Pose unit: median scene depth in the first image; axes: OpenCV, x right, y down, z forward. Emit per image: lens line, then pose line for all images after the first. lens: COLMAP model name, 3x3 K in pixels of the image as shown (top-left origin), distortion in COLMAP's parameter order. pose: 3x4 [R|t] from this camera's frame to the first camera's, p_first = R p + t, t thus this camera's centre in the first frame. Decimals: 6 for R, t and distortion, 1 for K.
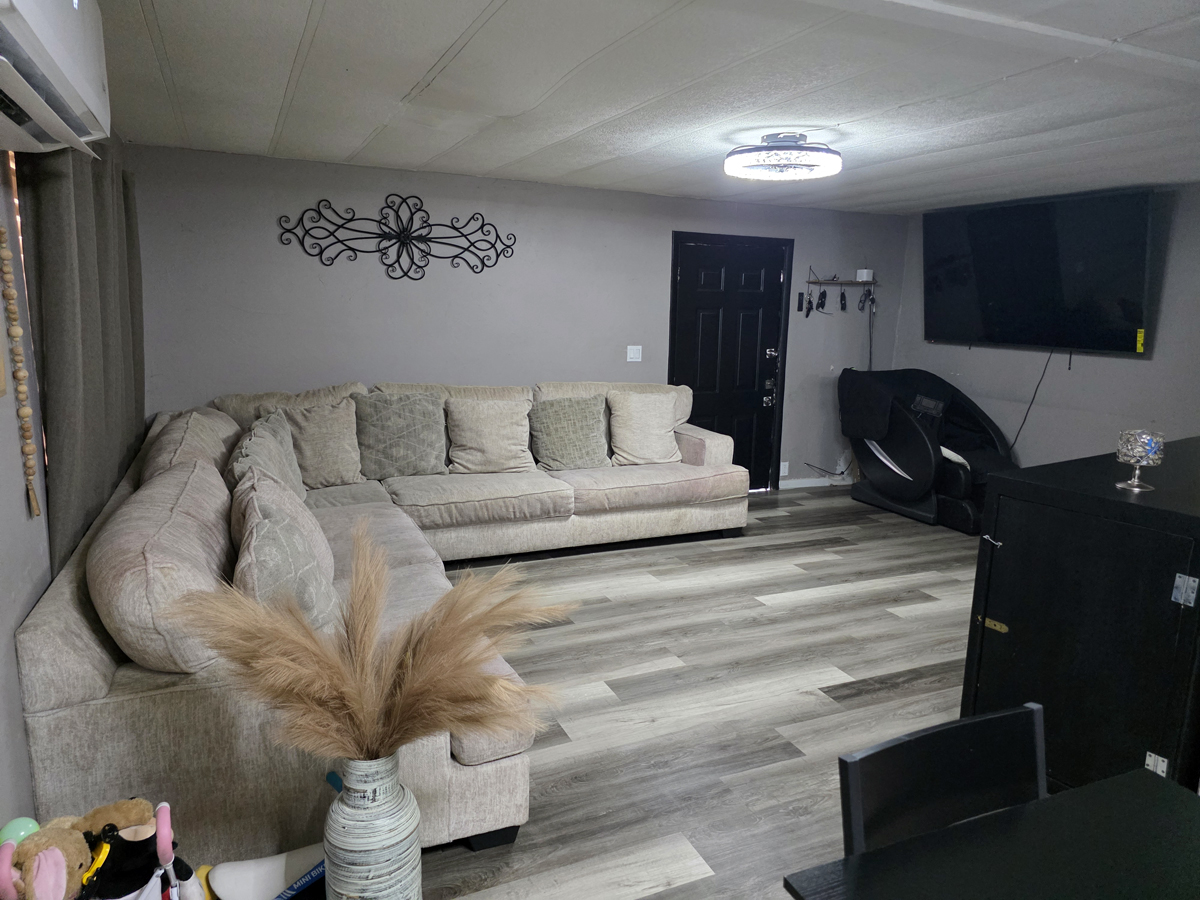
lens RADIAL K [[806.8, 0, 606.2], [0, 806.8, 445.5], [0, 0, 1]] dist [0.067191, -0.064795]
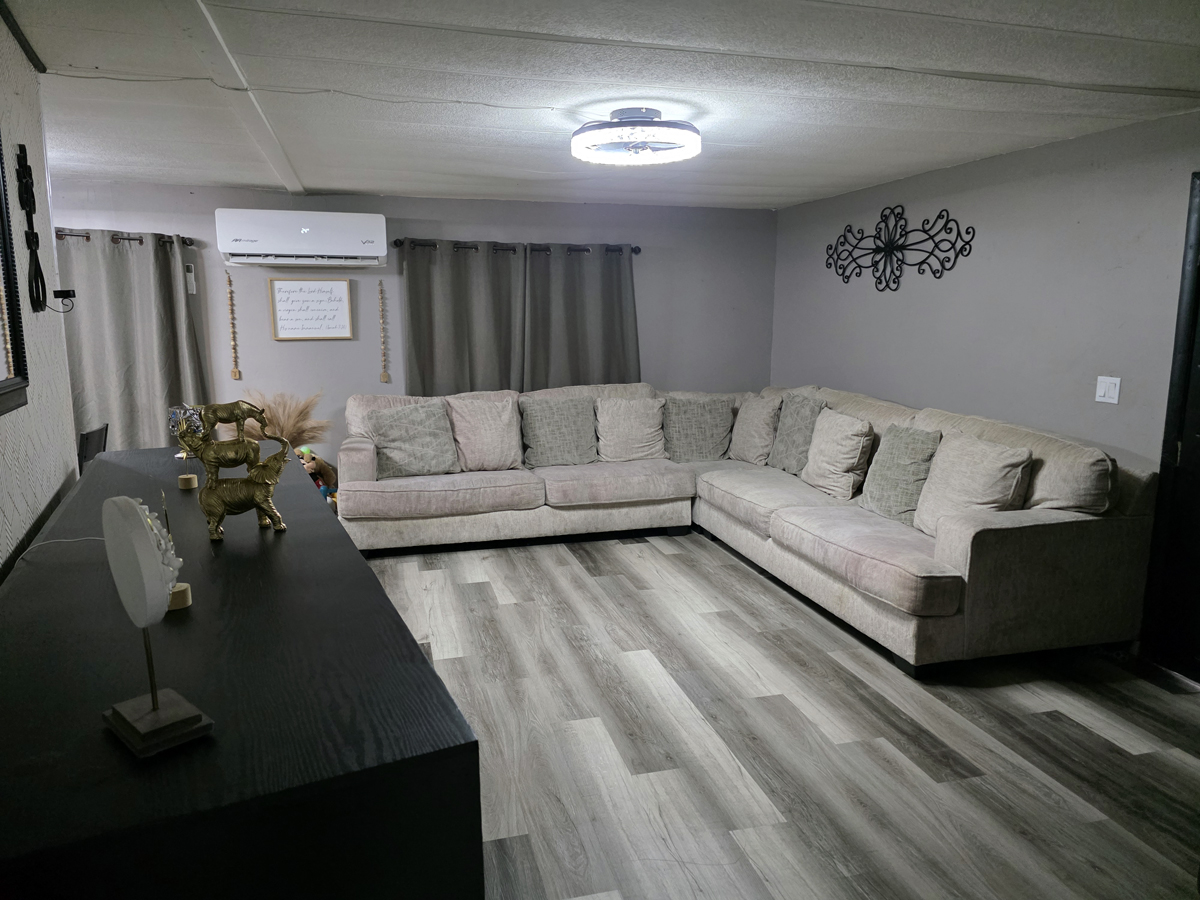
lens RADIAL K [[806.8, 0, 596.3], [0, 806.8, 445.6], [0, 0, 1]] dist [0.067191, -0.064795]
pose [[-0.160779, 0.138466, -0.977229, 0.878888], [-0.180817, 0.969221, 0.167080, -0.134577], [0.970286, 0.203563, -0.130793, 0.897498]]
